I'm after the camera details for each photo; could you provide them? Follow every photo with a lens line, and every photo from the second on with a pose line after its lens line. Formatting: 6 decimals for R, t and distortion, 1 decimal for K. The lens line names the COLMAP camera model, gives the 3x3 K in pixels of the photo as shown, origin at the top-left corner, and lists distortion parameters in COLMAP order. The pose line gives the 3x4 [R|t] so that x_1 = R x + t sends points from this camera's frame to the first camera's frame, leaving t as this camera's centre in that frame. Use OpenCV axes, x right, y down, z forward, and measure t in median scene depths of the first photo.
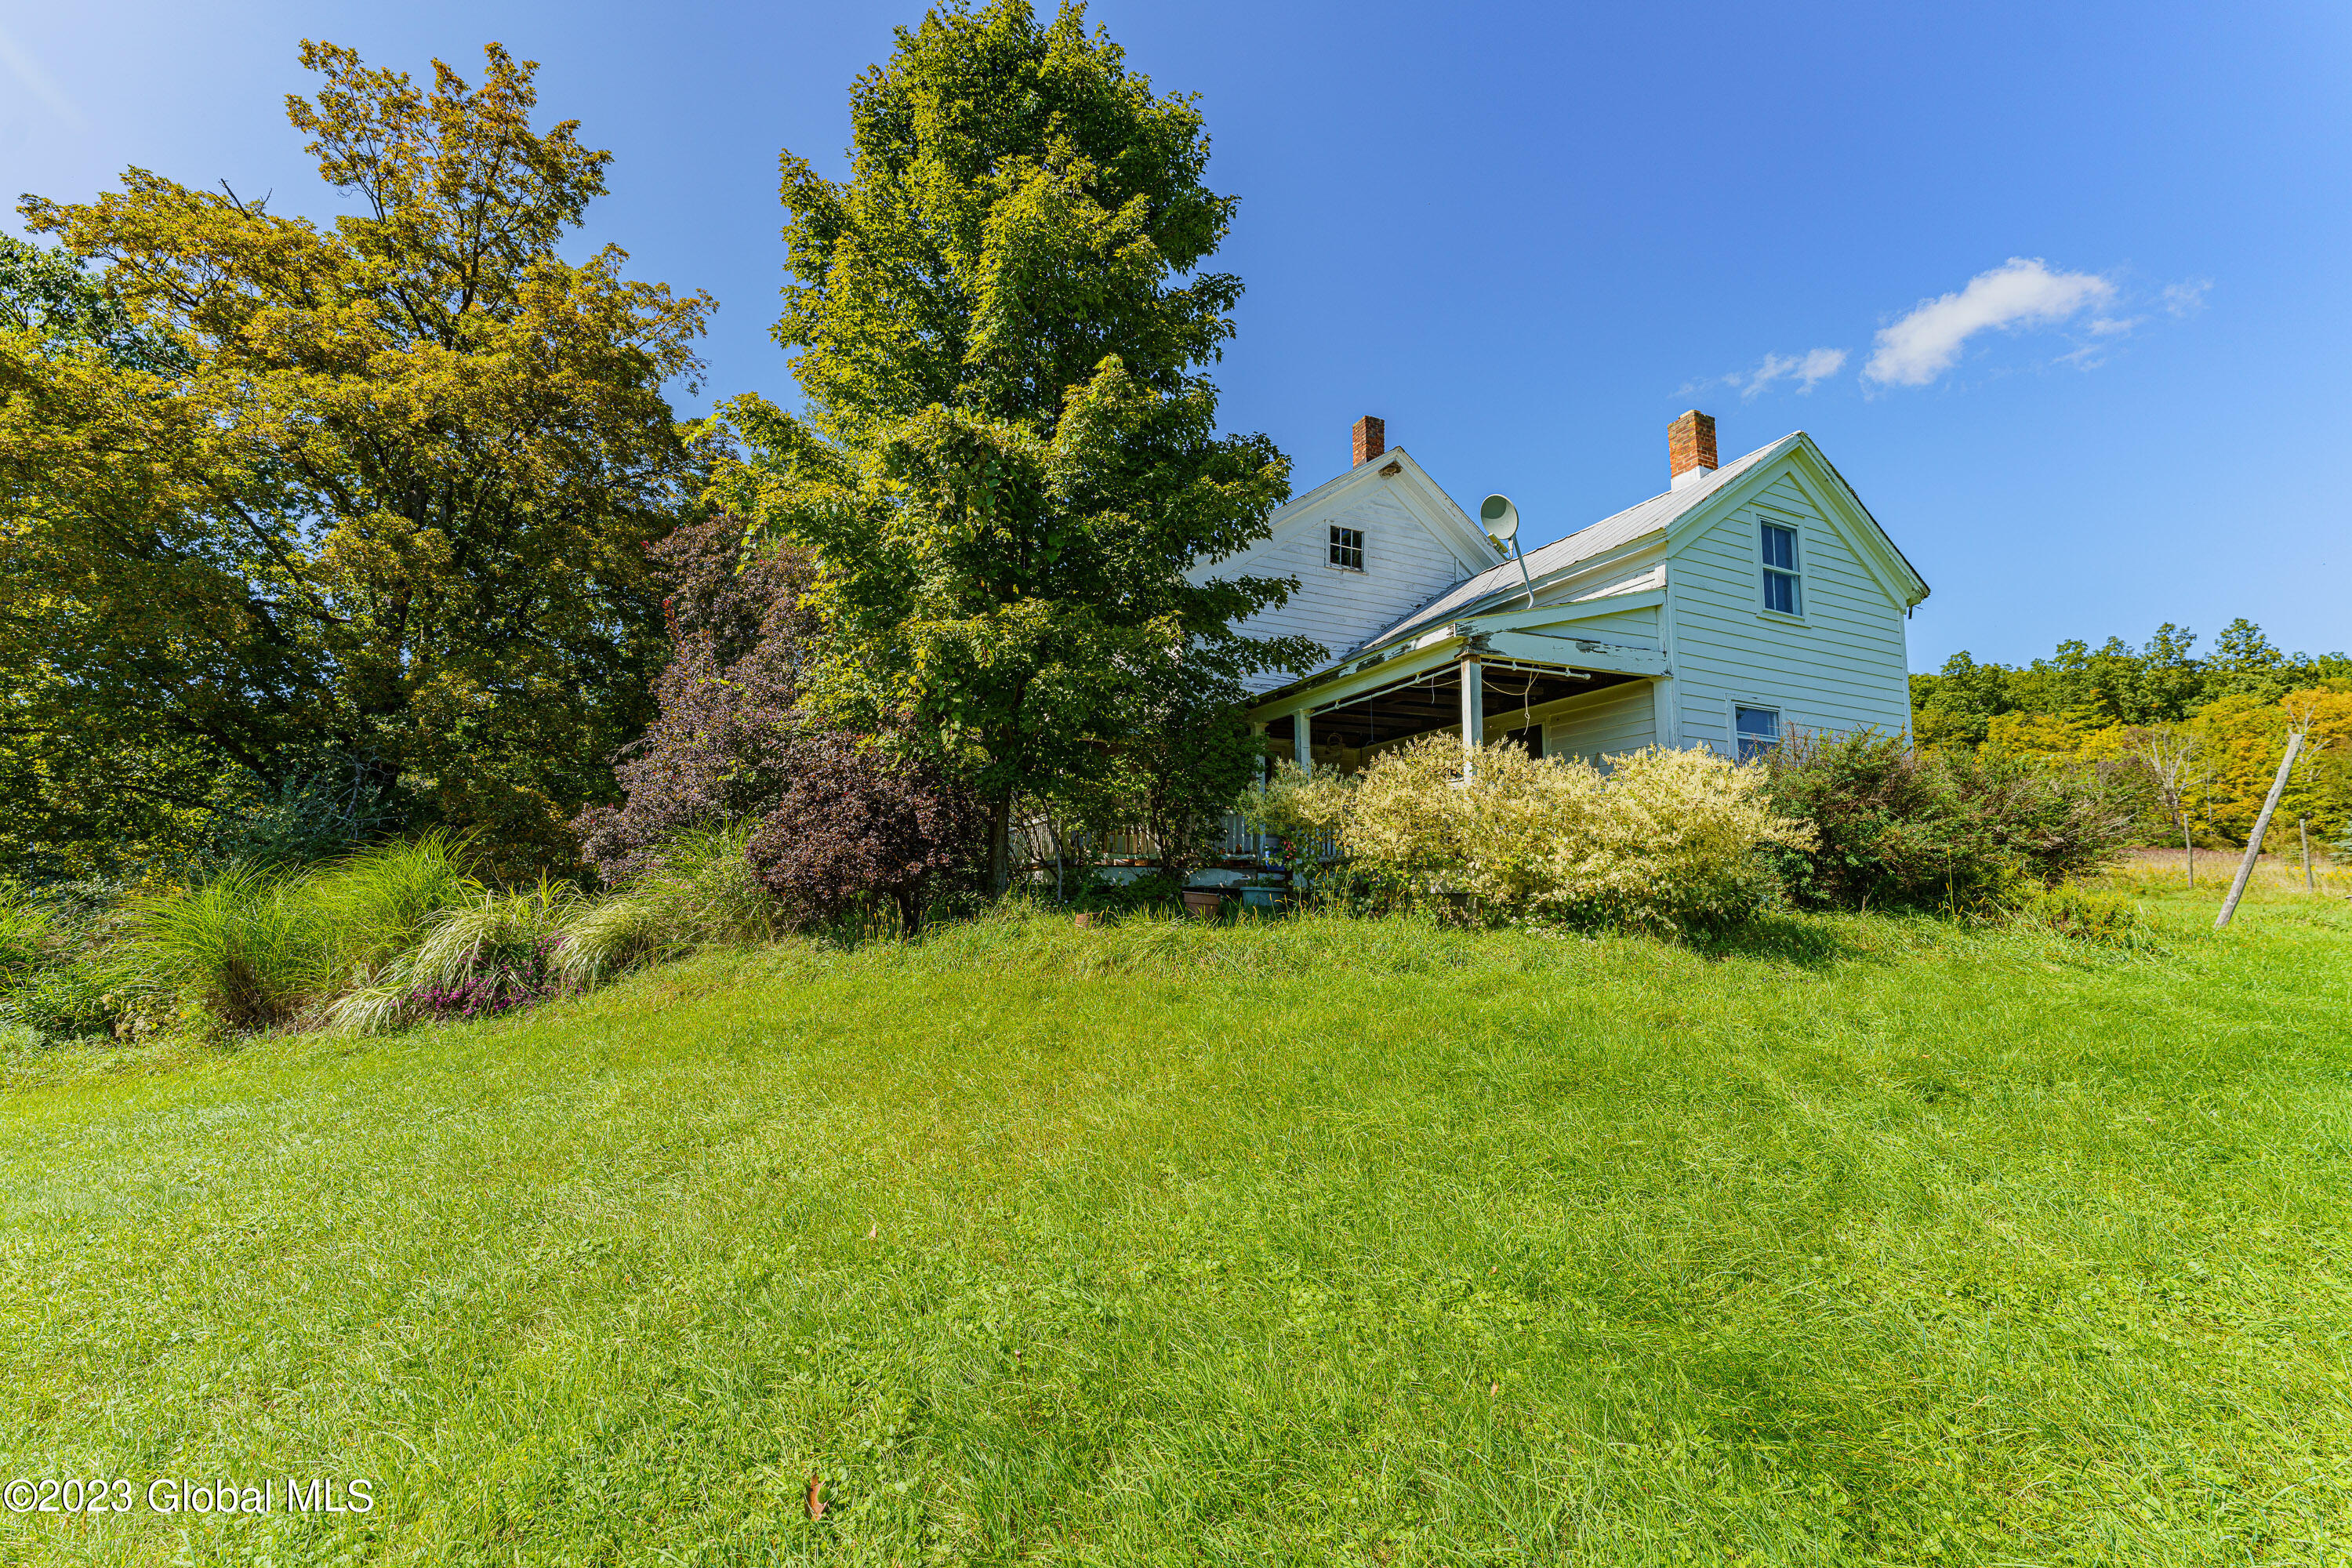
lens RADIAL K [[936.8, 0, 1173.6], [0, 936.8, 778.7], [0, 0, 1]] dist [0.002003, 0.000115]
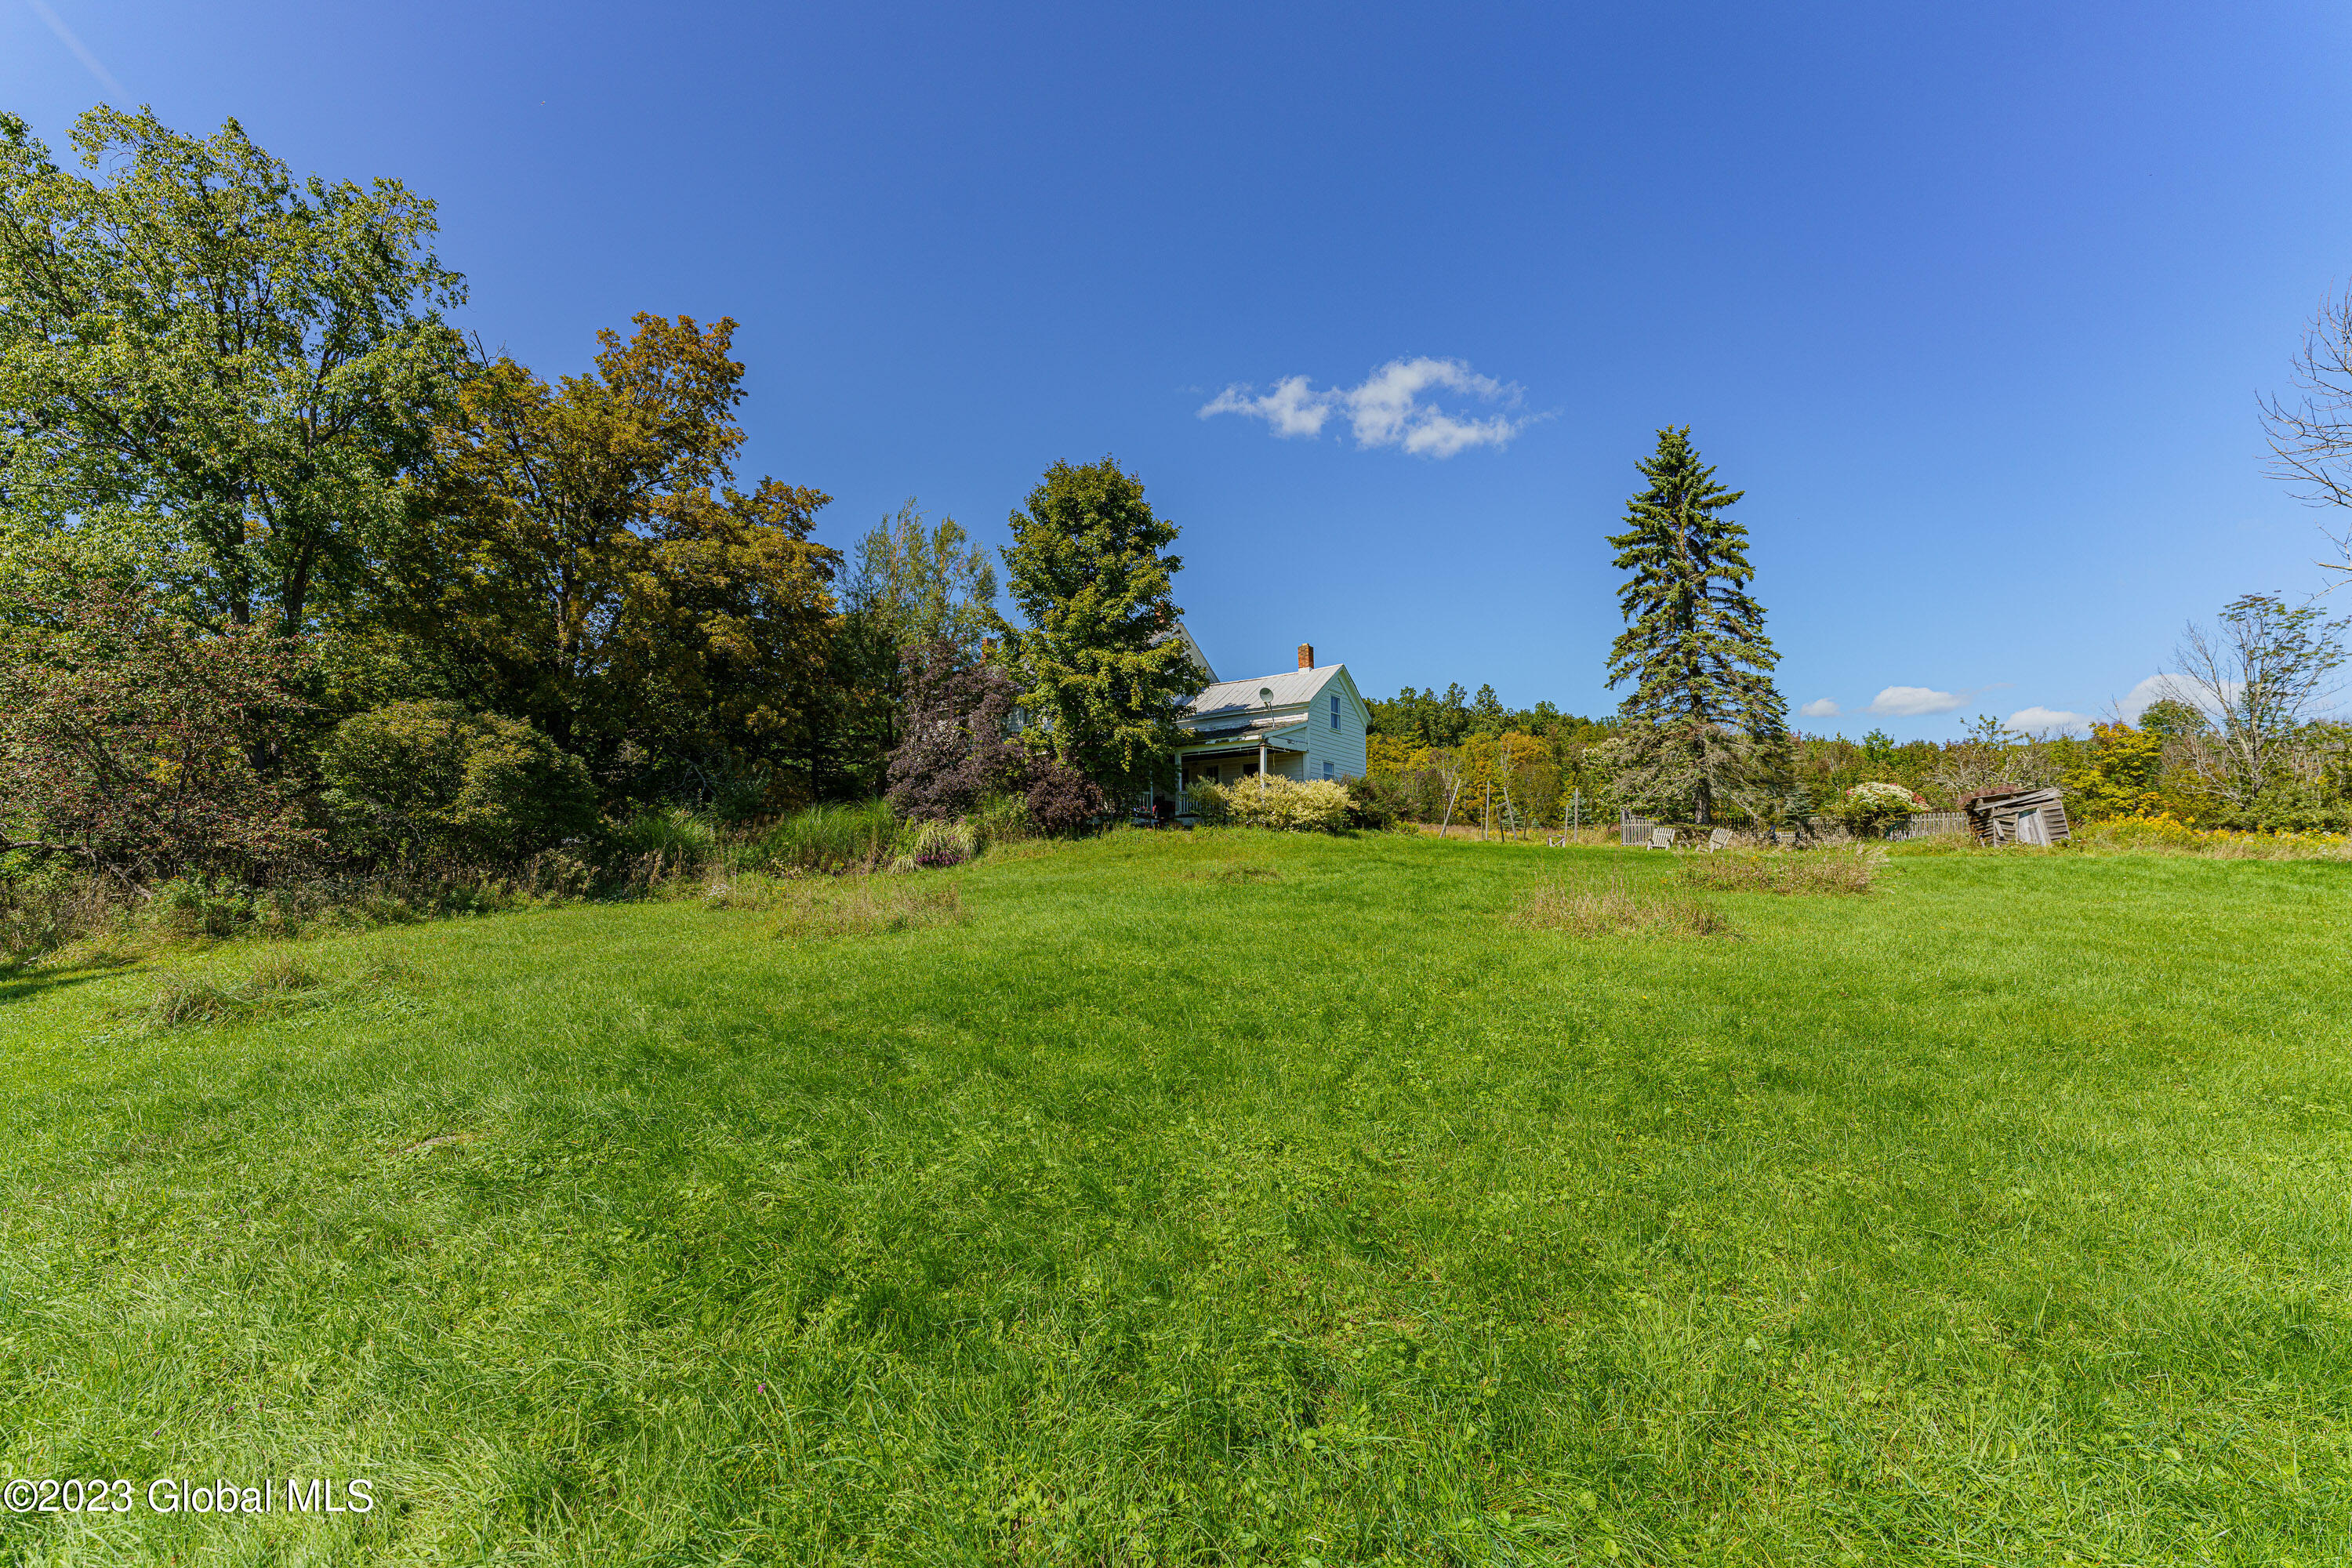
lens RADIAL K [[936.8, 0, 1173.6], [0, 936.8, 778.7], [0, 0, 1]] dist [0.002003, 0.000115]
pose [[0.865147, 0.036051, 0.500221, -1.290074], [-0.048940, 0.998721, 0.012665, -0.040808], [-0.499125, -0.035438, 0.865805, -1.320288]]
